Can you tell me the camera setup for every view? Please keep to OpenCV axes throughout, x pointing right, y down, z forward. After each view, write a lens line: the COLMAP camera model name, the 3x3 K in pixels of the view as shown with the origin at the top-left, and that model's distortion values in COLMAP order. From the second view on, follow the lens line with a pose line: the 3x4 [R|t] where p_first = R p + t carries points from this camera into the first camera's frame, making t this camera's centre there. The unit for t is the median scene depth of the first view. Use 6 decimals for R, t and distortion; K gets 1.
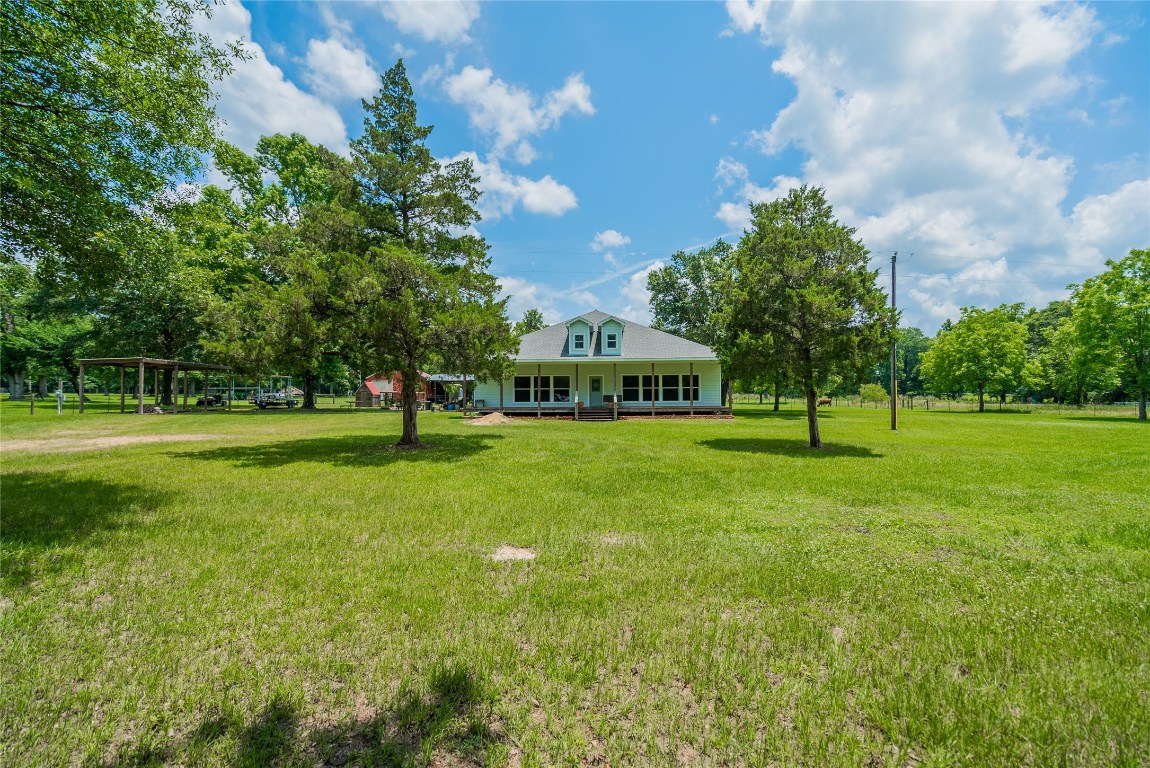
lens RADIAL K [[513.6, 0, 560.3], [0, 513.6, 385.9], [0, 0, 1]] dist [-0.000996, 0.000018]
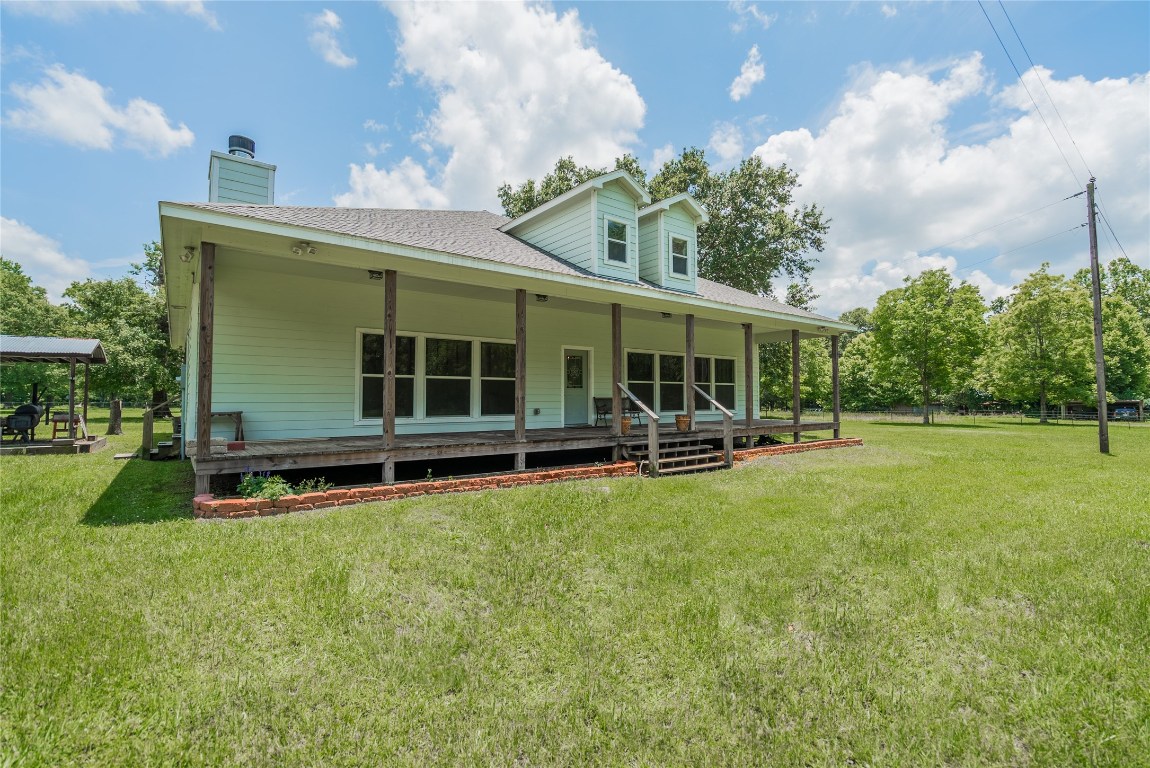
lens RADIAL K [[513.6, 0, 560.3], [0, 513.6, 385.9], [0, 0, 1]] dist [-0.000996, 0.000018]
pose [[0.756735, 0.023151, 0.653311, -0.193280], [0.004655, 0.999157, -0.040799, 0.024524], [-0.653705, 0.033915, 0.755989, 0.723408]]
